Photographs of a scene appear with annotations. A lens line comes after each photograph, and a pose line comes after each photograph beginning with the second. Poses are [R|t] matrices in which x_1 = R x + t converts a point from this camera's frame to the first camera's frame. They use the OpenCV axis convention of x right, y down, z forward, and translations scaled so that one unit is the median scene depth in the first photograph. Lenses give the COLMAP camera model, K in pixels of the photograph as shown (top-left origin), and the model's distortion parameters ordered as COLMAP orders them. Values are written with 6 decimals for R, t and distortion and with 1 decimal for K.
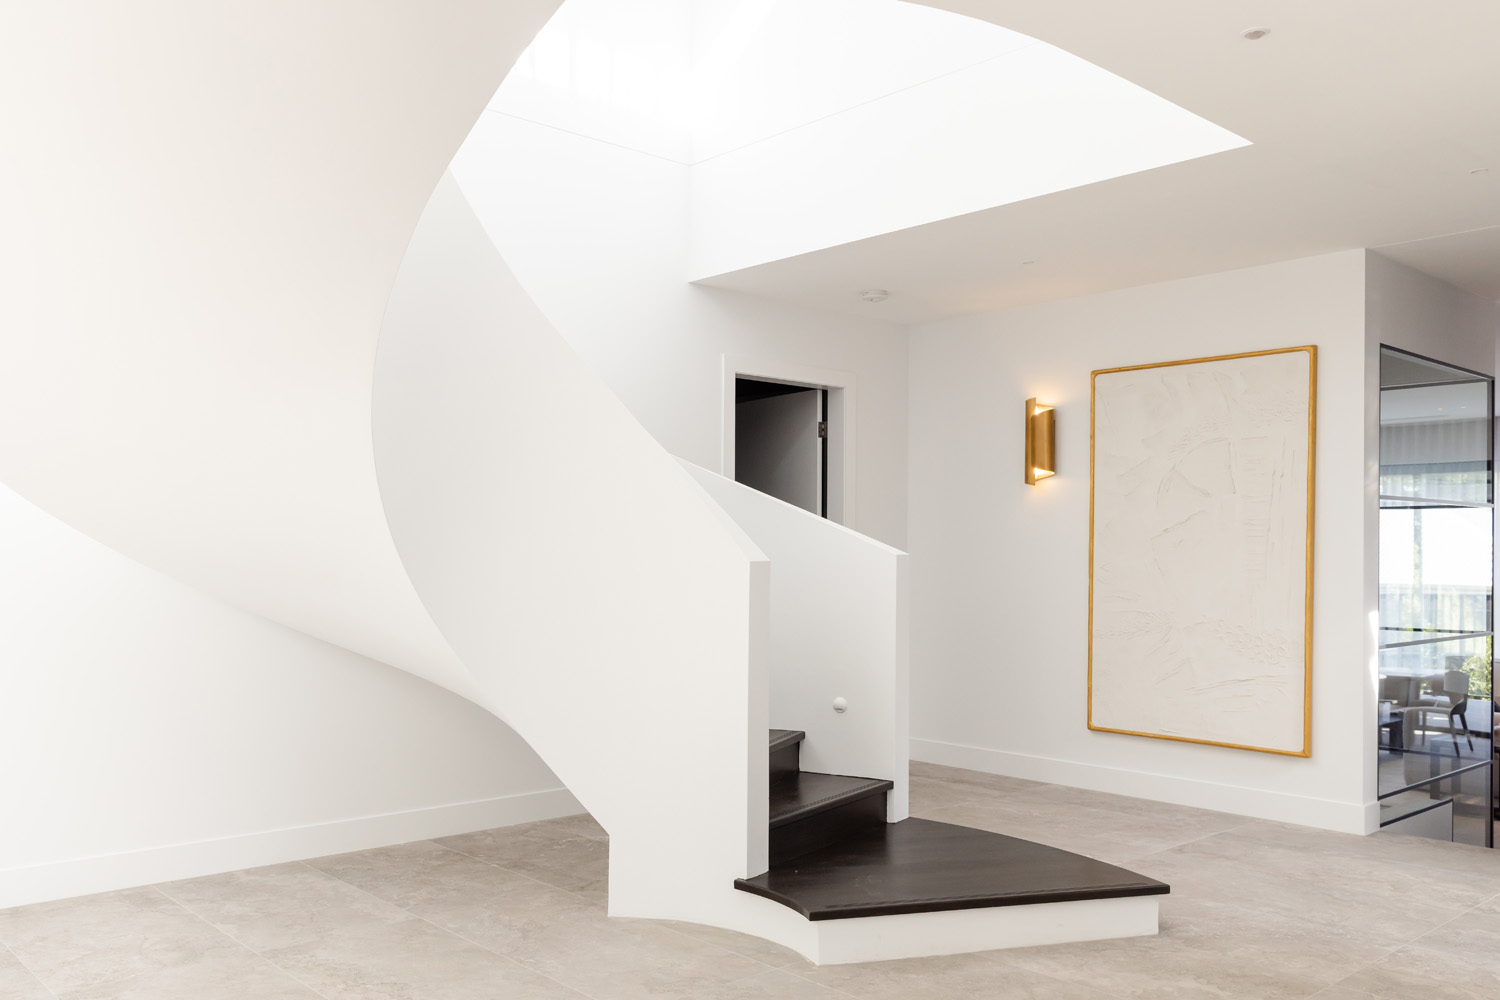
lens RADIAL K [[1198.9, 0, 750.0], [0, 1198.9, 500.0], [0, 0, 1]] dist [-0.007389, 0.003878]
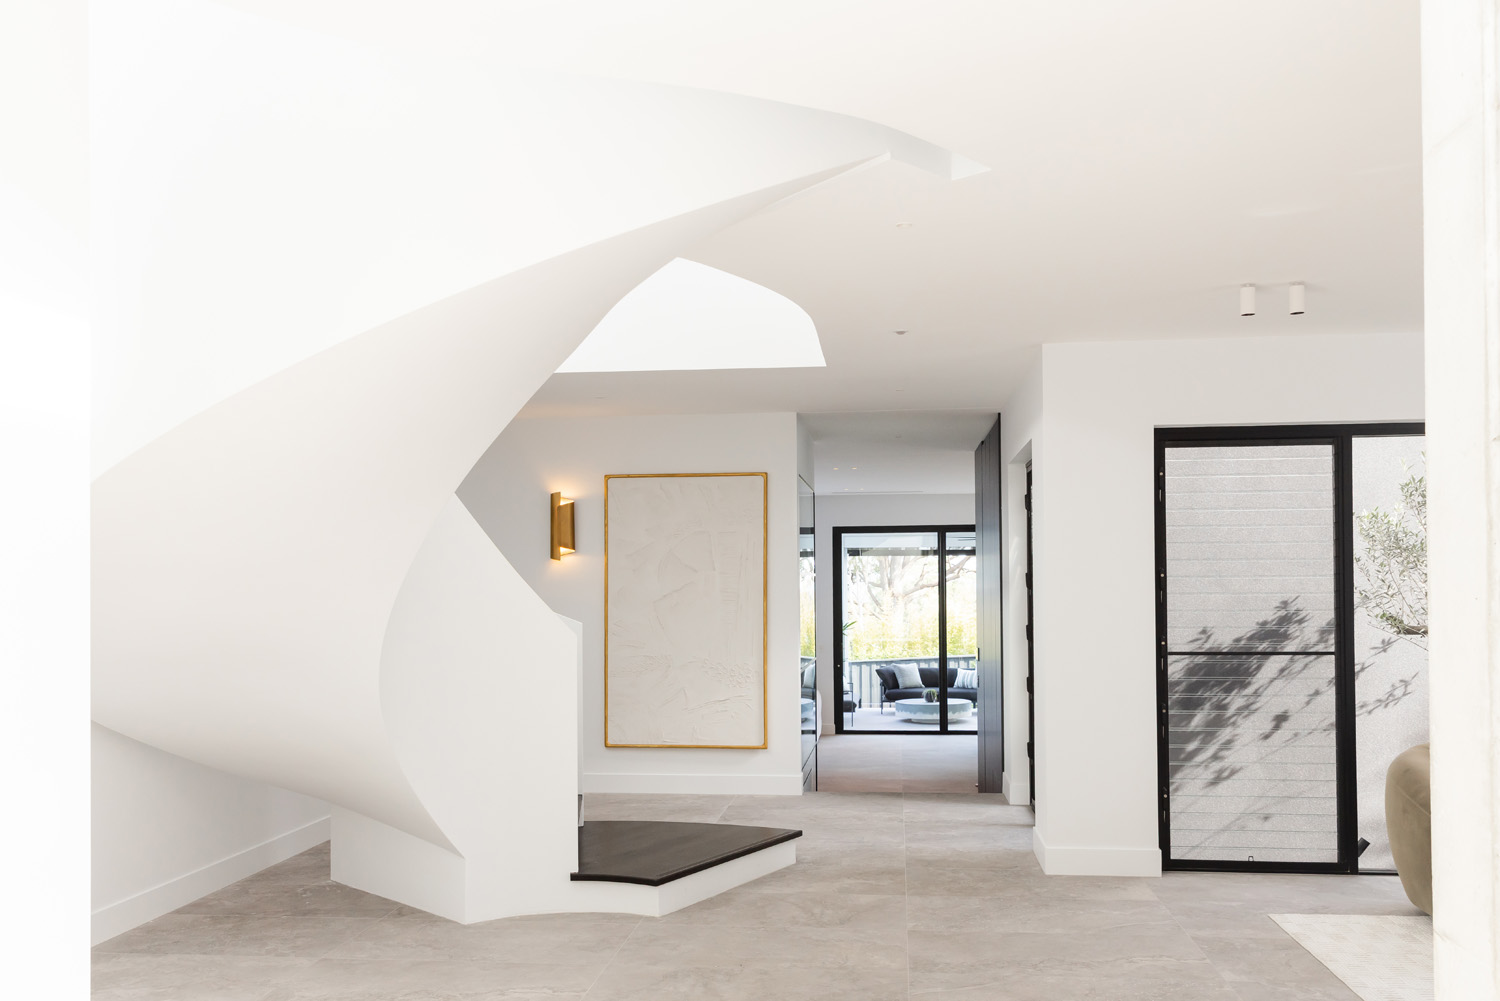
lens RADIAL K [[1184.2, 0, 750.0], [0, 1184.2, 500.5], [0, 0, 1]] dist [-0.000018, -0.000069]
pose [[0.749794, 0.034710, 0.660760, -0.581429], [-0.017120, 0.999306, -0.033067, -0.049560], [-0.661450, 0.013481, 0.749868, -0.110483]]
